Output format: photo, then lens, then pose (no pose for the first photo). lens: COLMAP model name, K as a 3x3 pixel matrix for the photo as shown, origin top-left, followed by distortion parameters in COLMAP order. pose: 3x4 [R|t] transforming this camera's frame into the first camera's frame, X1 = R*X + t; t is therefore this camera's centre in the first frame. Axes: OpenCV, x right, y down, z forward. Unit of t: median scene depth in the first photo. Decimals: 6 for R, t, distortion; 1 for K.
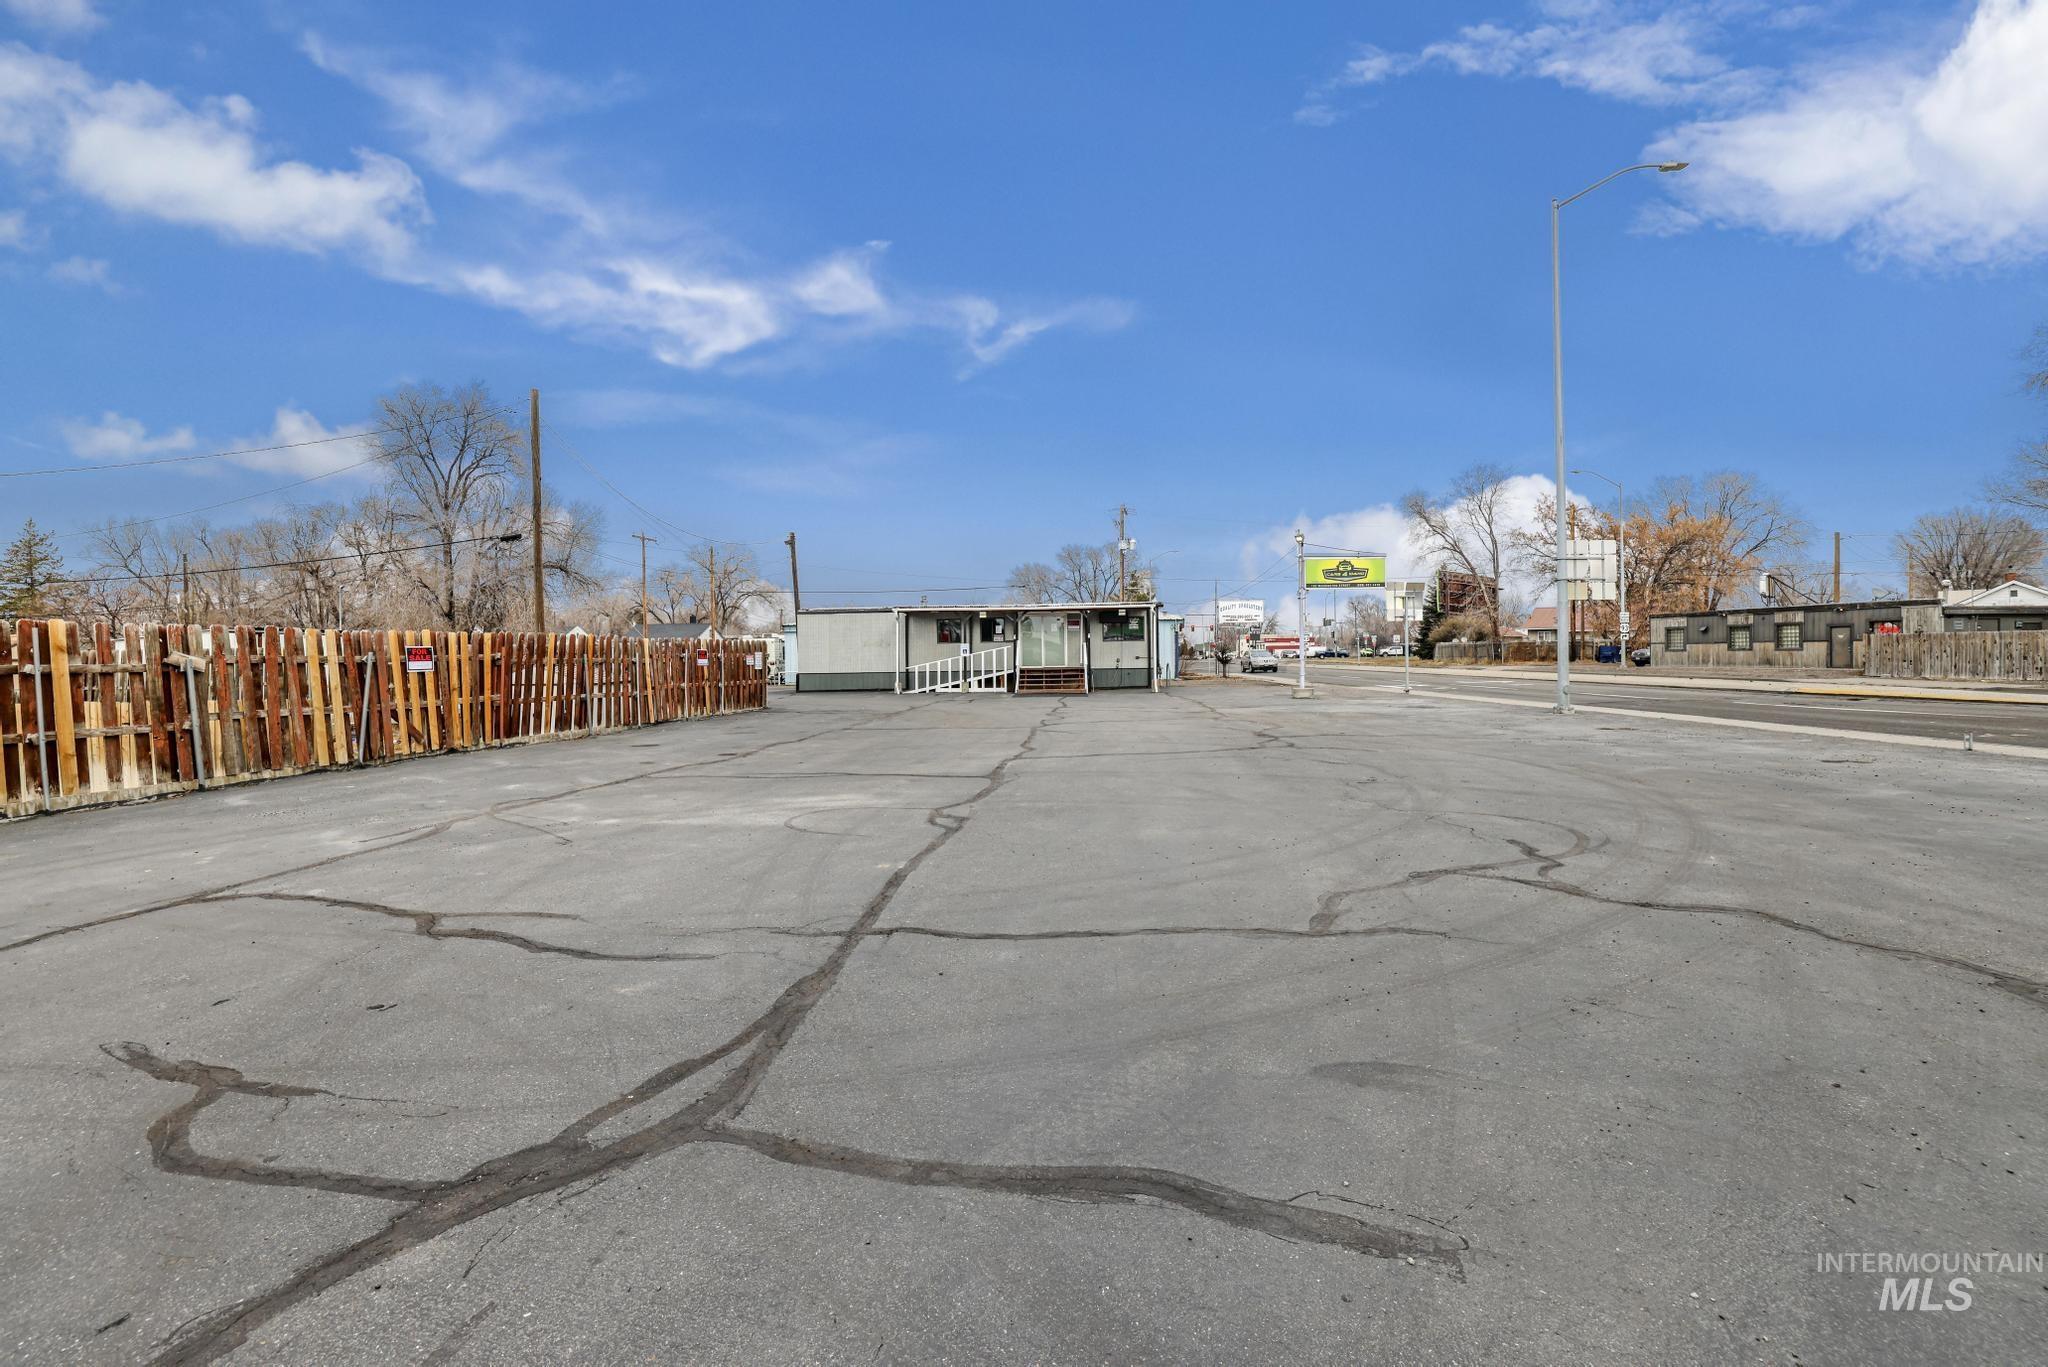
lens RADIAL K [[939.8, 0, 980.0], [0, 939.8, 672.2], [0, 0, 1]] dist [-0.041446, 0.024534]
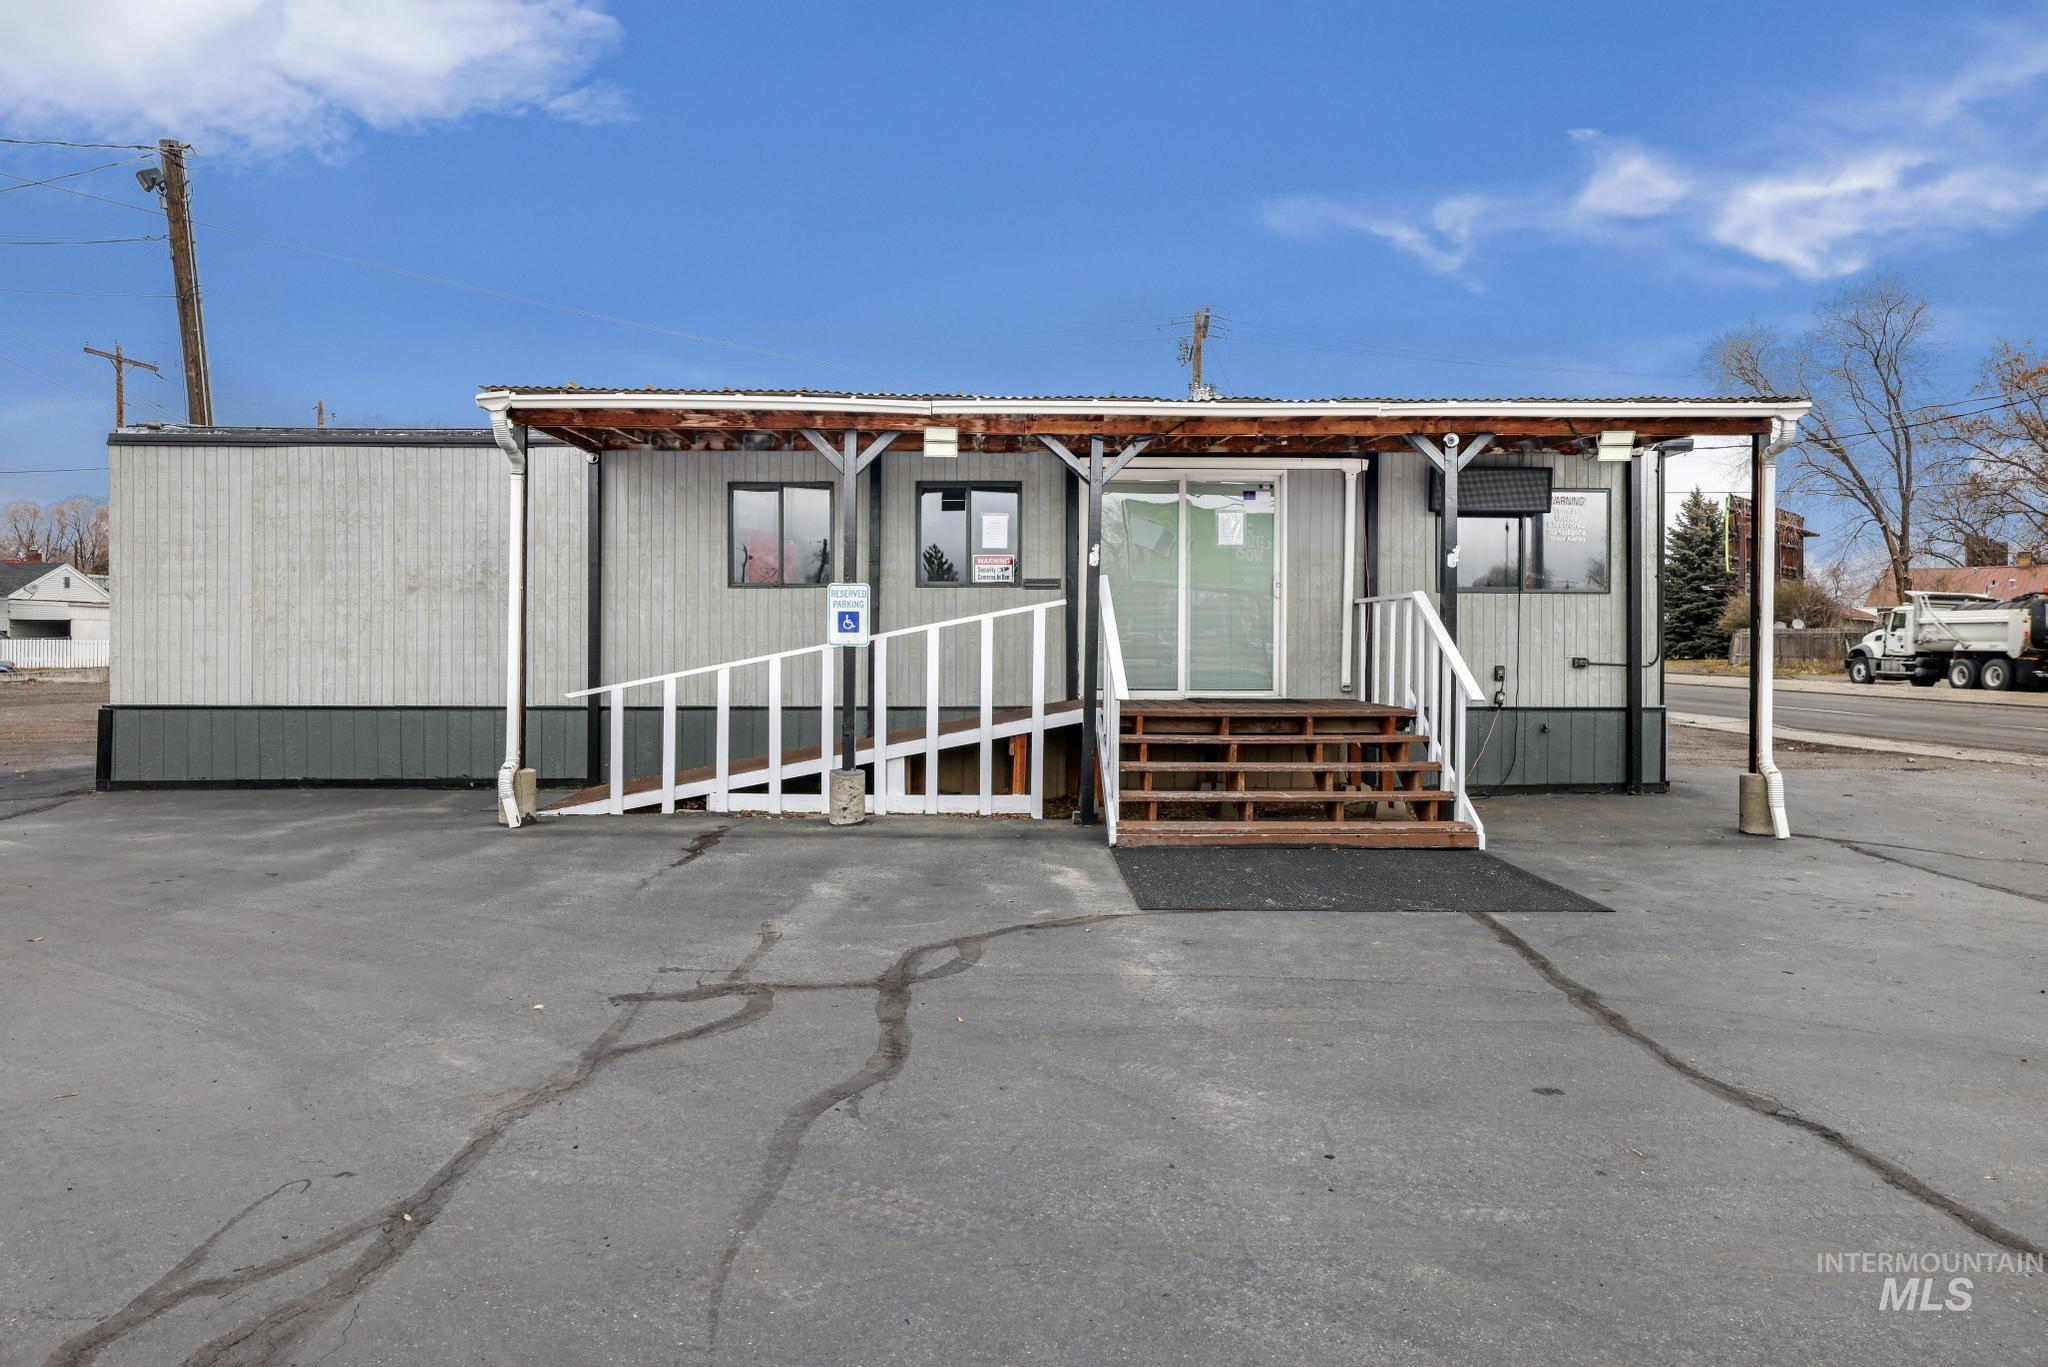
lens RADIAL K [[1318.8, 0, 989.2], [0, 1318.8, 660.0], [0, 0, 1]] dist [-0.002651, 0.026138]
pose [[0.995760, 0.017593, 0.090291, -0.010861], [-0.017549, 0.999845, -0.001280, -0.013114], [-0.090300, -0.000310, 0.995915, 0.682134]]
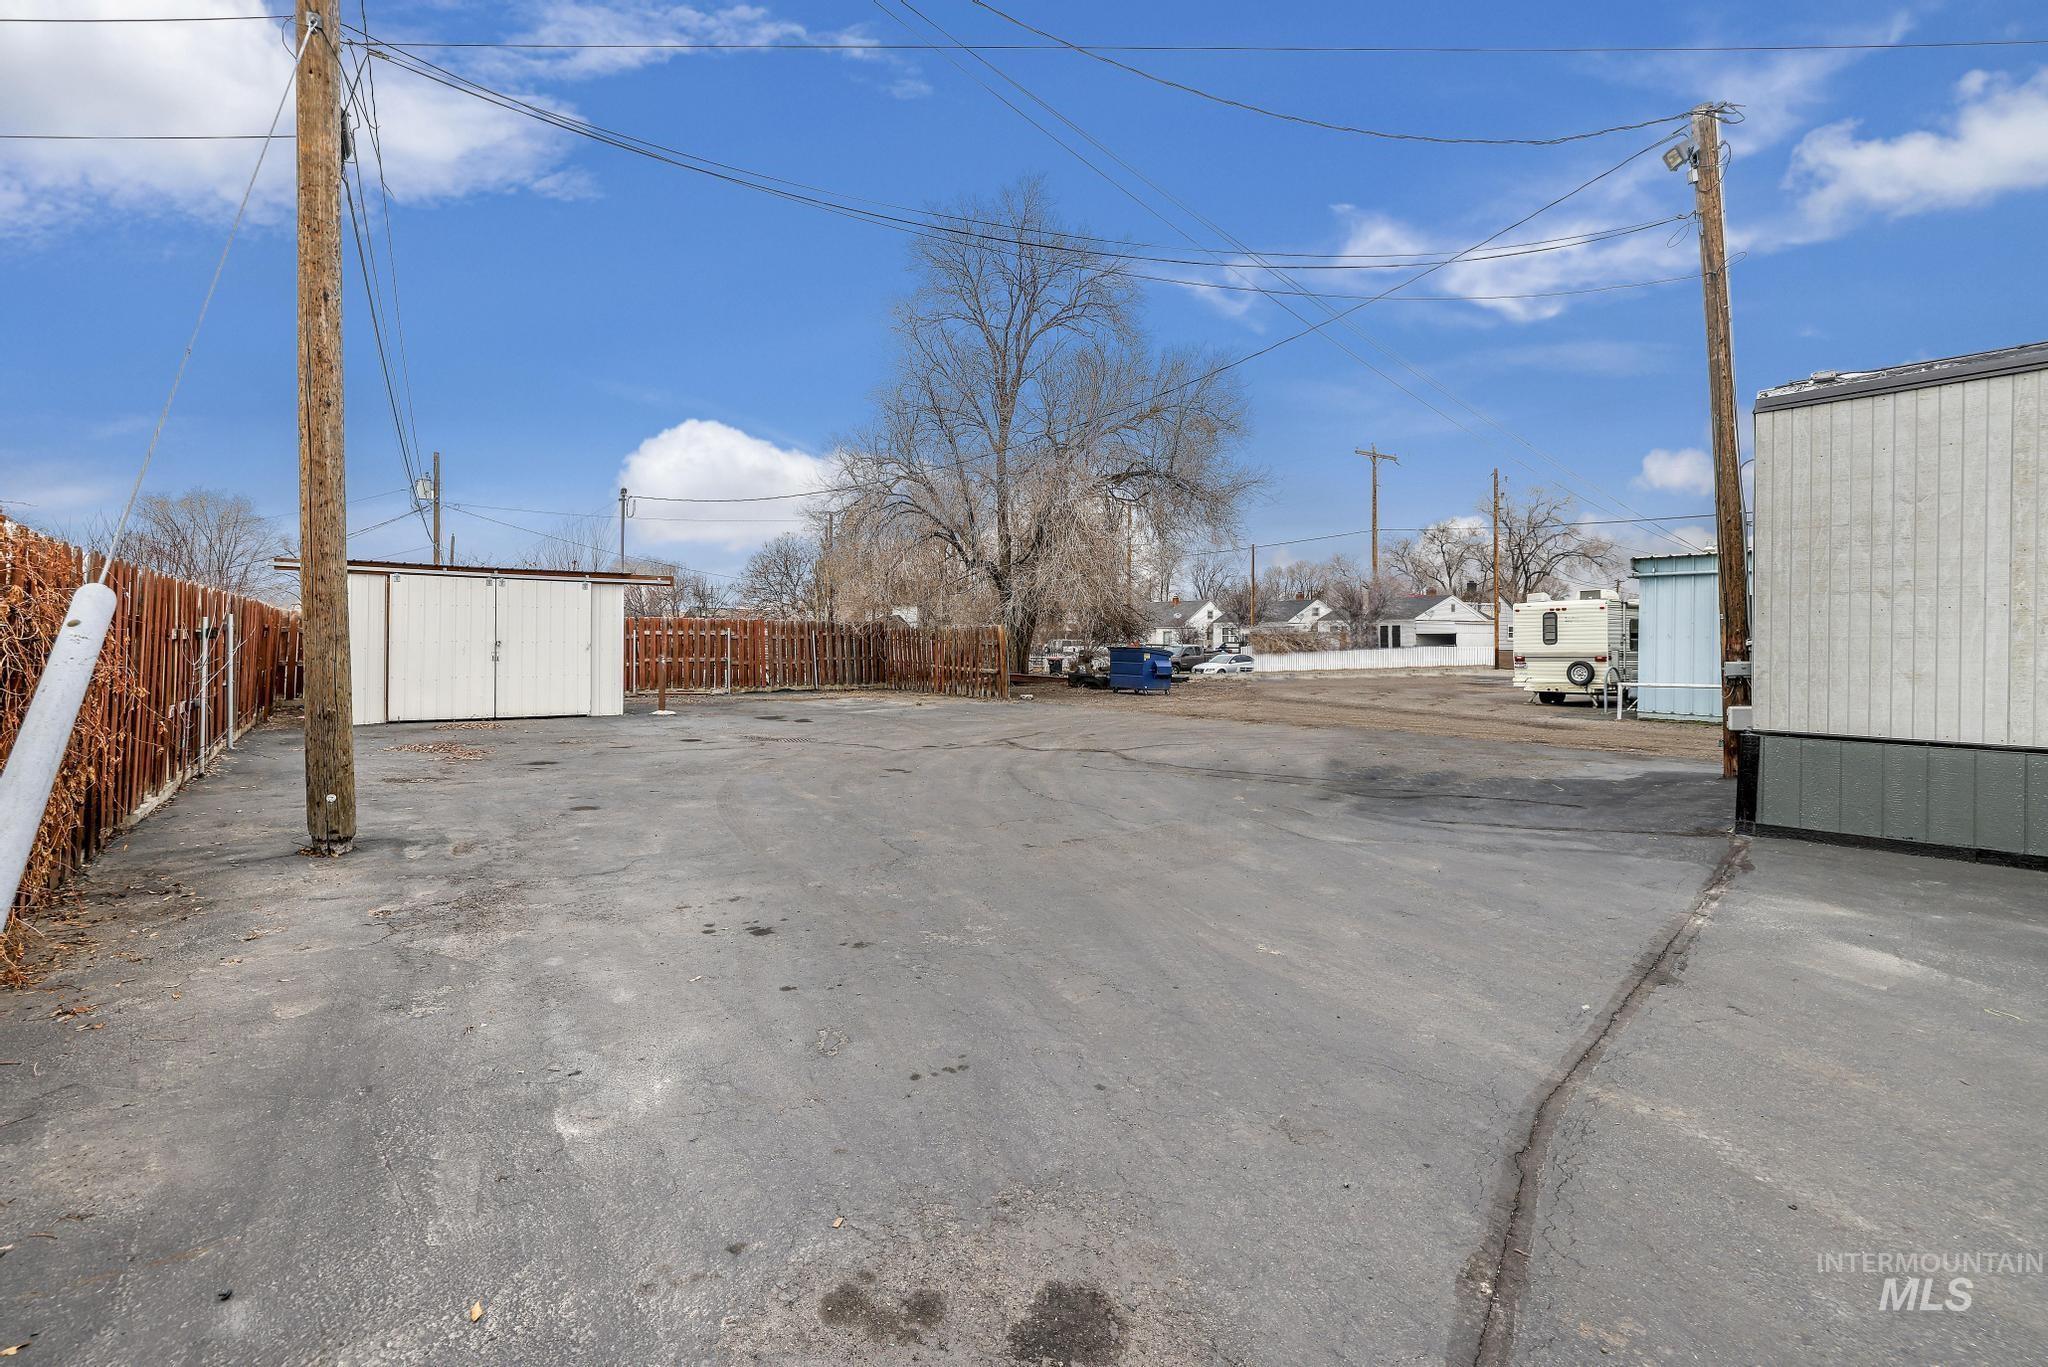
lens RADIAL K [[900.3, 0, 991.3], [0, 900.3, 646.1], [0, 0, 1]] dist [-0.039393, 0.013551]
pose [[0.675936, 0.022616, -0.736614, -0.172807], [-0.029538, 0.999557, 0.003584, -0.011561], [0.736368, 0.019336, 0.676304, 0.794665]]
